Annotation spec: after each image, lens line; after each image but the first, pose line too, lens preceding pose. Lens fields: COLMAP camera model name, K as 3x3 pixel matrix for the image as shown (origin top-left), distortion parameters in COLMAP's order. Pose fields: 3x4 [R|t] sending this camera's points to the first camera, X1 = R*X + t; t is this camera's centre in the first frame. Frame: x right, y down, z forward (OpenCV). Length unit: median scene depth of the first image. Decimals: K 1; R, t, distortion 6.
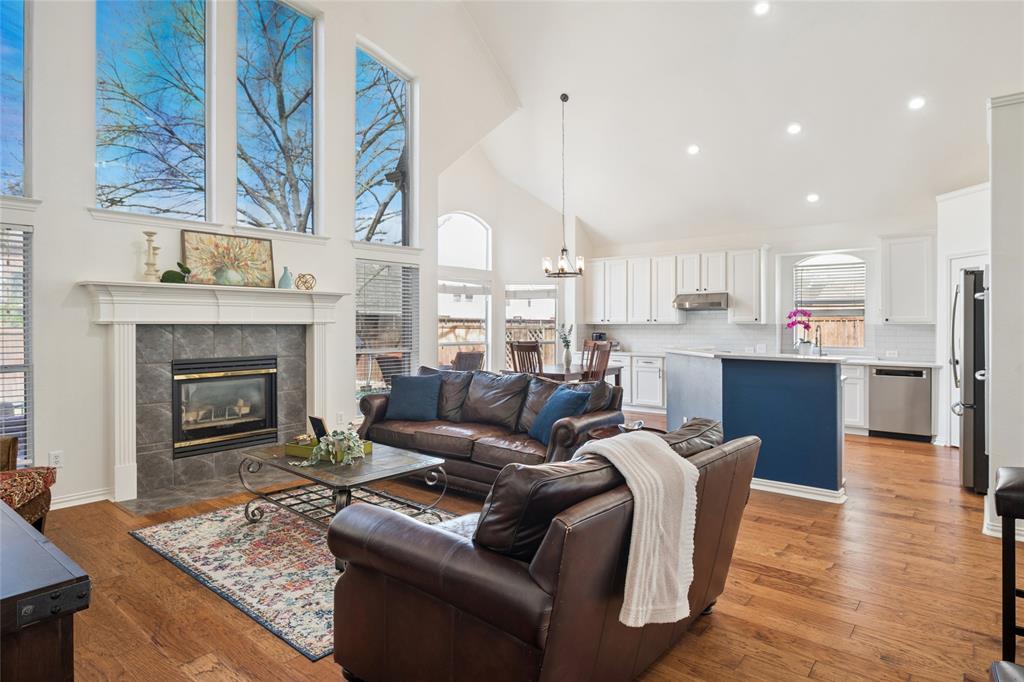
lens RADIAL K [[566.5, 0, 518.5], [0, 566.5, 322.4], [0, 0, 1]] dist [0.000714, -0.000395]
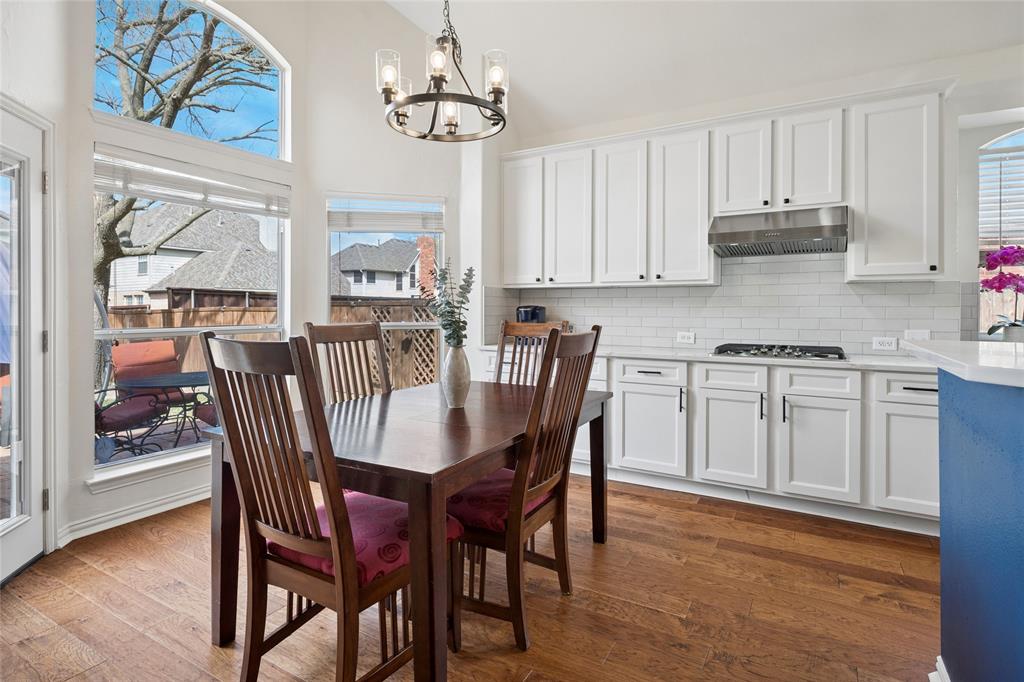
lens RADIAL K [[528.7, 0, 510.5], [0, 528.7, 309.4], [0, 0, 1]] dist [0.007788, -0.000222]
pose [[0.987935, 0.001991, 0.154854, 0.101532], [-0.002989, 0.999976, 0.006208, 0.033402], [-0.154838, -0.006596, 0.987918, 1.015496]]
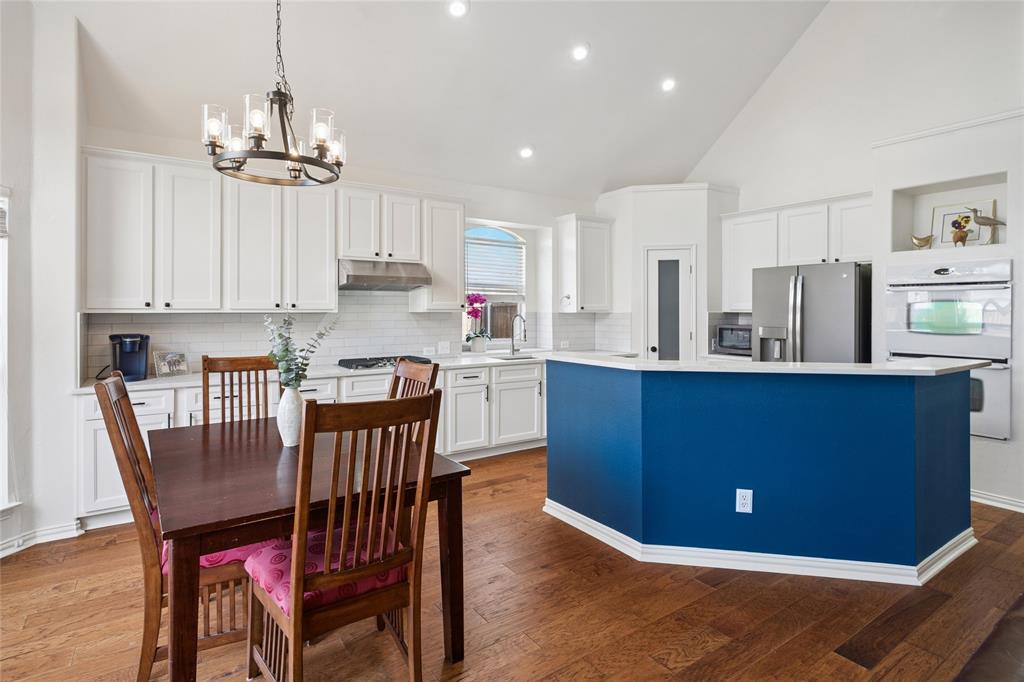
lens RADIAL K [[528.7, 0, 520.1], [0, 528.7, 298.4], [0, 0, 1]] dist [0.007788, -0.000222]
pose [[0.285120, 0.030959, 0.957992, -0.260513], [0.002592, 0.999450, -0.033070, 0.010525], [-0.958488, 0.011912, 0.284883, 1.127377]]
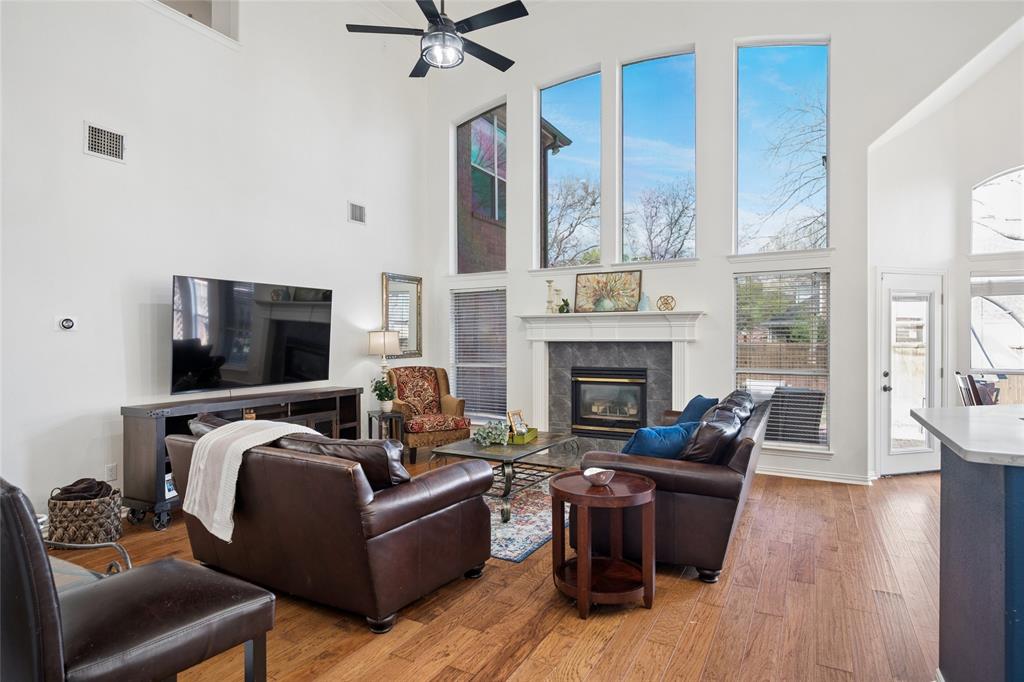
lens RADIAL K [[566.5, 0, 511.3], [0, 566.5, 338.7], [0, 0, 1]] dist [0.000714, -0.000395]
pose [[0.190033, 0.004602, -0.981767, 0.686213], [0.005032, 0.999971, 0.005662, -0.011301], [0.981765, -0.006016, 0.190004, 0.520442]]
